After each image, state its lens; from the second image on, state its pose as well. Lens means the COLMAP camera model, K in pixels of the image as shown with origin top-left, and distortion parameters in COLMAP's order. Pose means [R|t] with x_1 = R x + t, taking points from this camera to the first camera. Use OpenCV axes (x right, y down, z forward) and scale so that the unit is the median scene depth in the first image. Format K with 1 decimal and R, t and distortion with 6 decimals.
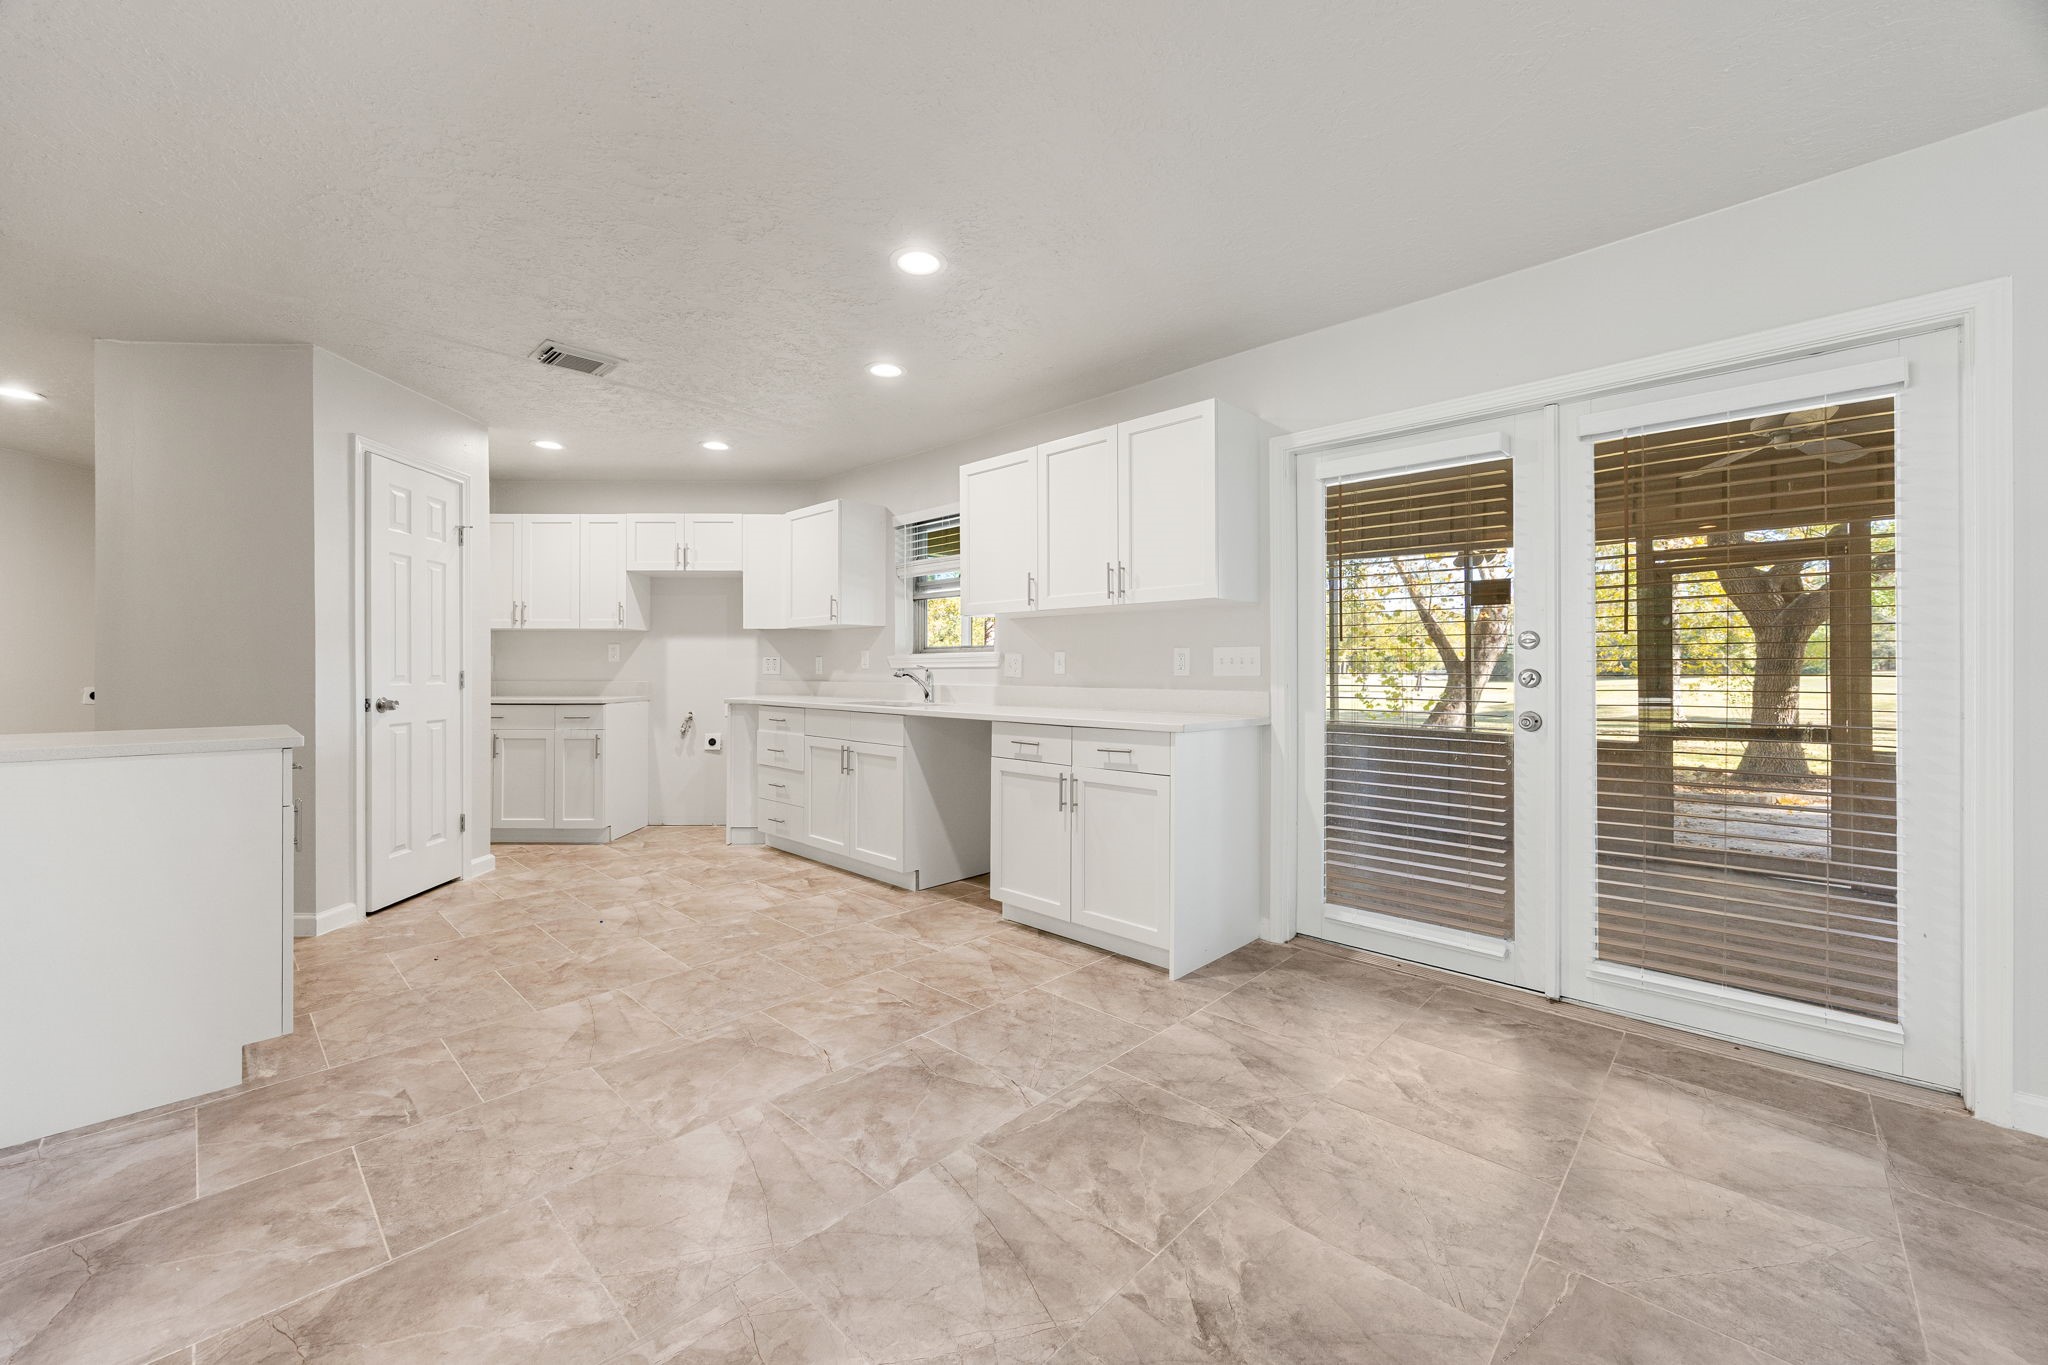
lens RADIAL K [[779.9, 0, 1023.2], [0, 779.9, 669.8], [0, 0, 1]] dist [-0.006698, 0.000330]
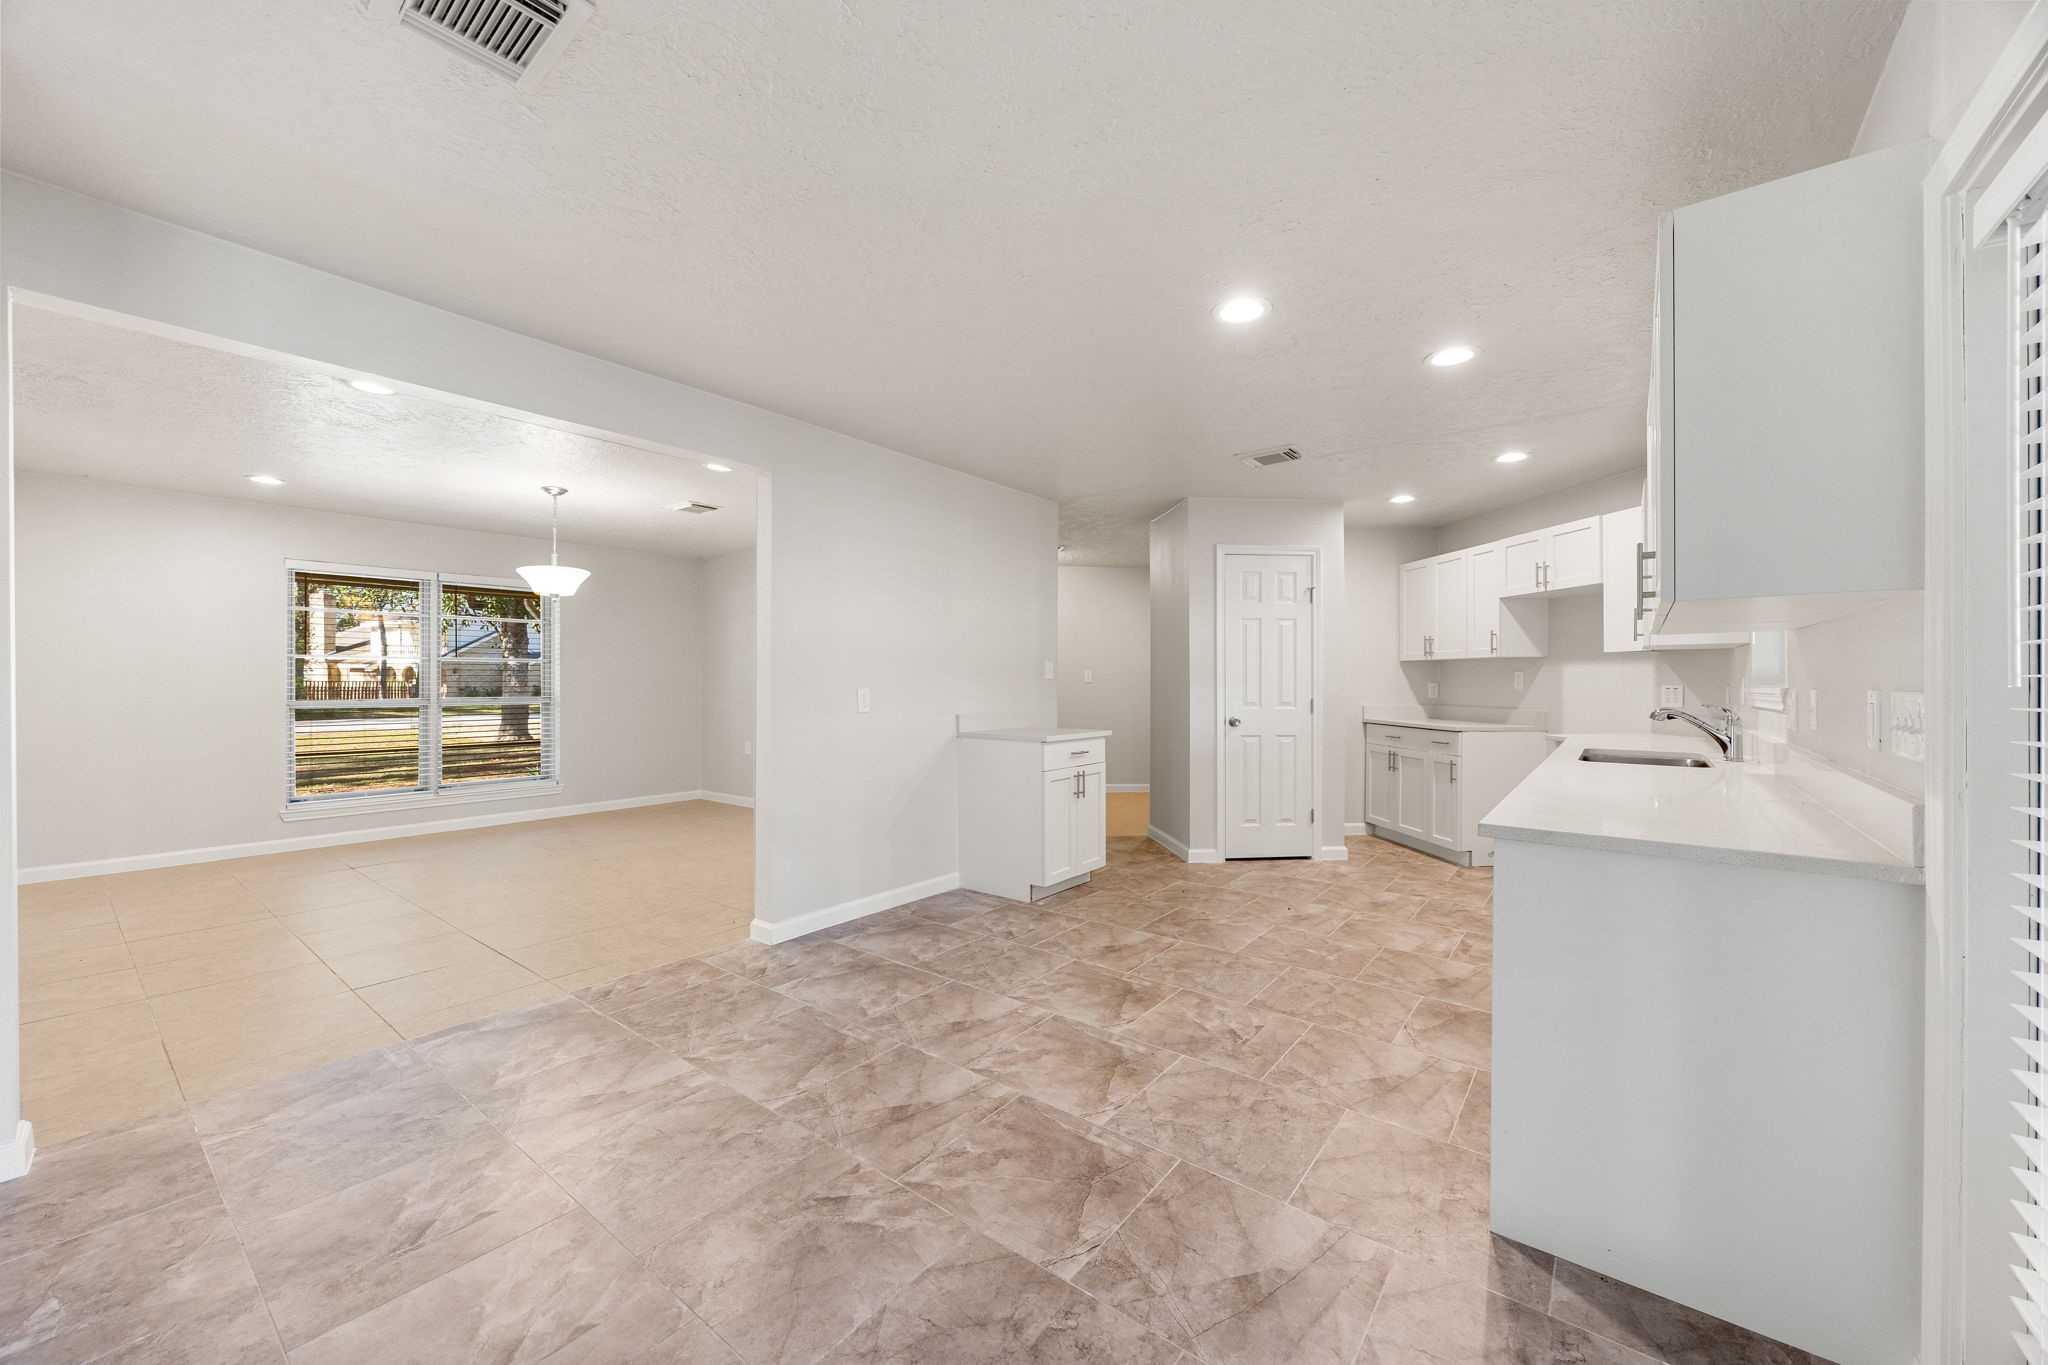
lens RADIAL K [[779.9, 0, 1022.6], [0, 779.9, 684.5], [0, 0, 1]] dist [-0.006698, 0.000330]
pose [[0.100189, 0.005012, -0.994956, 0.891148], [-0.000038, 0.999987, 0.005034, -0.048594], [0.994968, -0.000467, 0.100188, 0.651748]]
